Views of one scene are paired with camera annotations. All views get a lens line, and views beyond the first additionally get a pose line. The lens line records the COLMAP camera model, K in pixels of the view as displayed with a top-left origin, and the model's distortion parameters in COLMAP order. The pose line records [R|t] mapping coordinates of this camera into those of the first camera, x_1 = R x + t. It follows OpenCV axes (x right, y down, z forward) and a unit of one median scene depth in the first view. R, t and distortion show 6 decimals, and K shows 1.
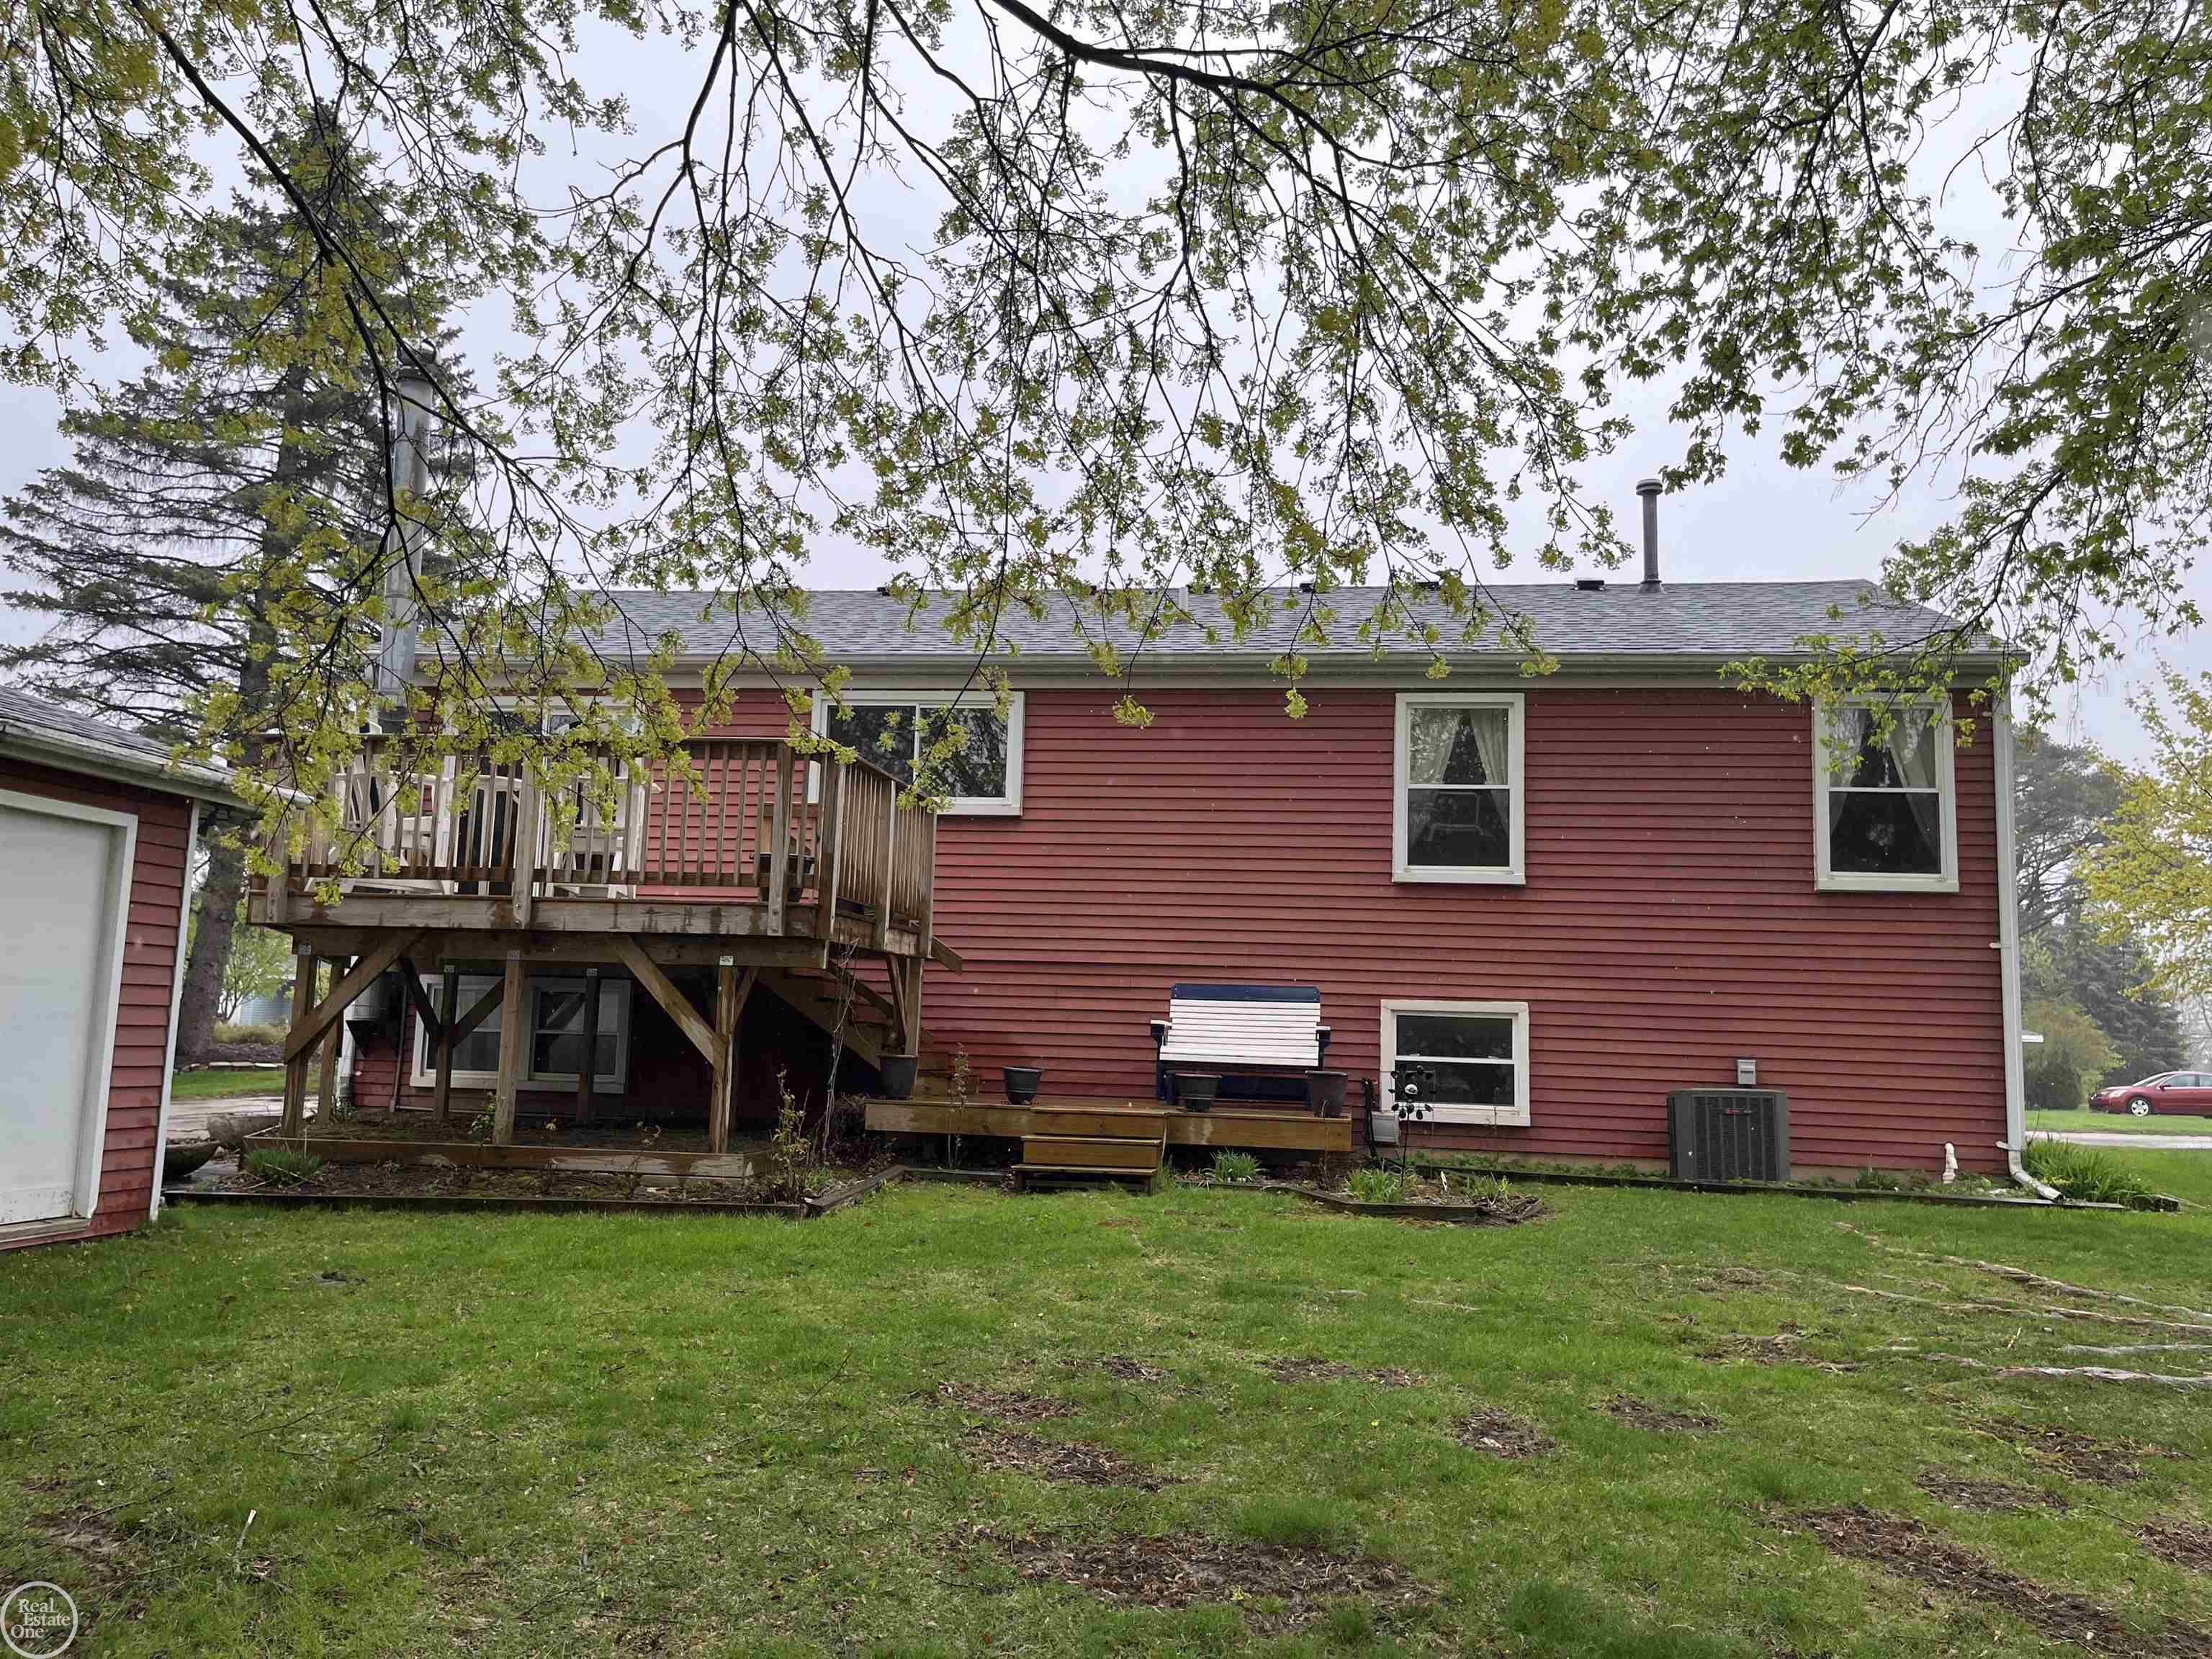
lens RADIAL K [[1671.0, 0, 1106.0], [0, 1671.0, 829.5], [0, 0, 1]] dist [0.076958, -0.158548]
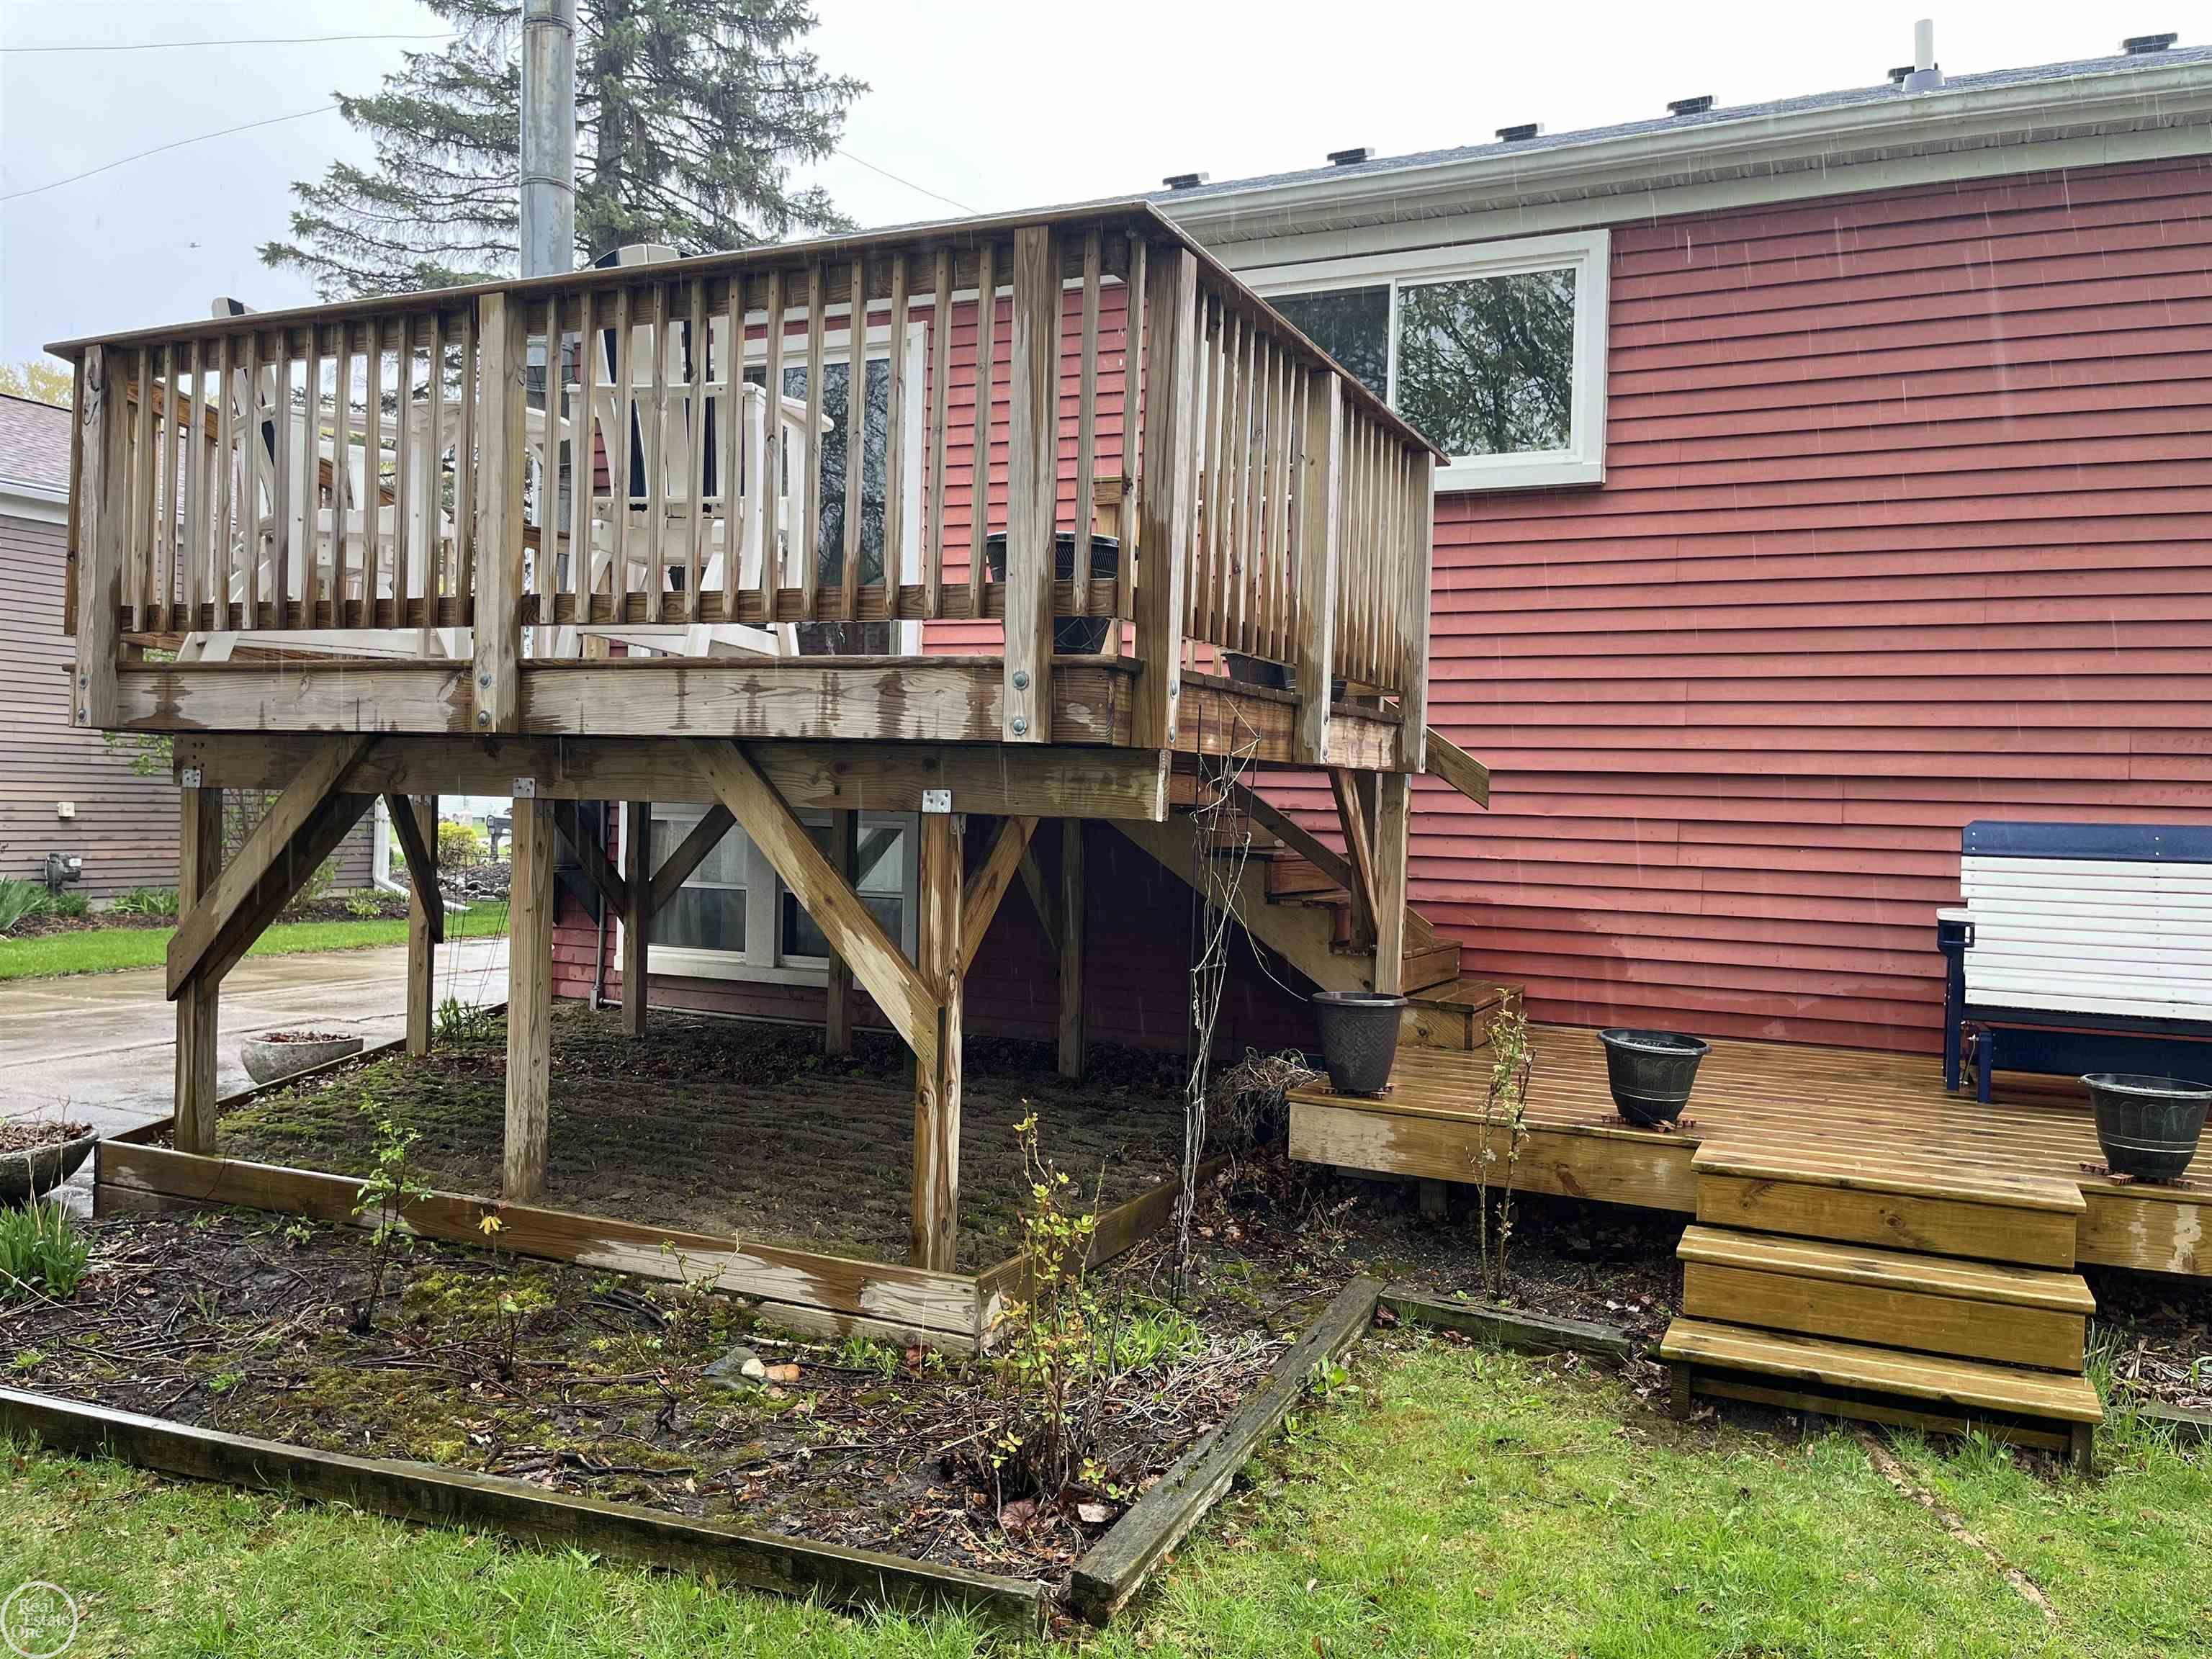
lens RADIAL K [[1671.0, 0, 1106.0], [0, 1671.0, 829.5], [0, 0, 1]] dist [0.076958, -0.158548]
pose [[0.959890, 0.001450, -0.280372, -0.062188], [0.035635, 0.991246, 0.127126, 0.030437], [0.278103, -0.132018, 0.951436, 0.553044]]
